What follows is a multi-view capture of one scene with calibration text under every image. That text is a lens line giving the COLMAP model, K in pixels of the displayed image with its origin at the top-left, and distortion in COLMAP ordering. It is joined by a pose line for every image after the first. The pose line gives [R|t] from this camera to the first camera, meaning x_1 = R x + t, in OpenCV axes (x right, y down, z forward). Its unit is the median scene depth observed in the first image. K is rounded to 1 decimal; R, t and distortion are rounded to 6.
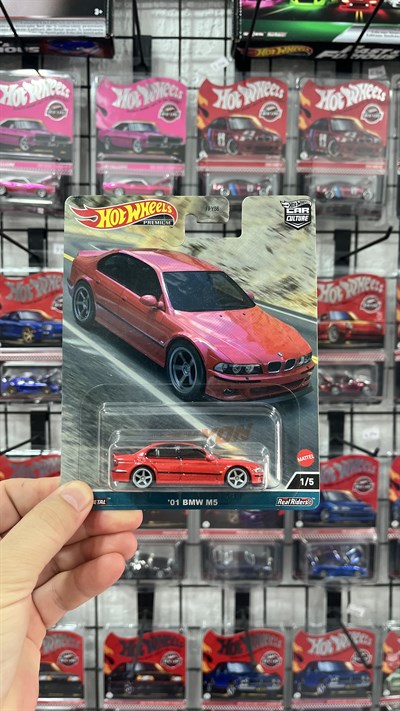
lens RADIAL K [[547.7, 0, 196.4], [0, 547.7, 362.3], [0, 0, 1]] dist [0.046355, -0.088658]
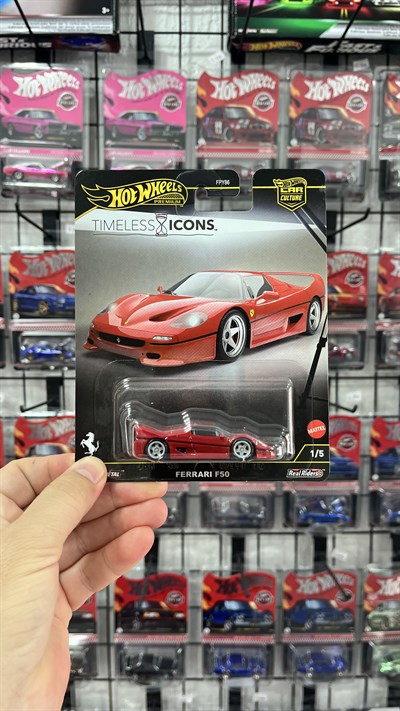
lens RADIAL K [[547.7, 0, 198.4], [0, 547.7, 361.3], [0, 0, 1]] dist [0.046355, -0.088658]
pose [[0.999996, -0.002565, 0.000693, 0.003382], [0.002539, 0.999392, 0.034778, 0.020736], [-0.000782, -0.034776, 0.999395, -0.107322]]
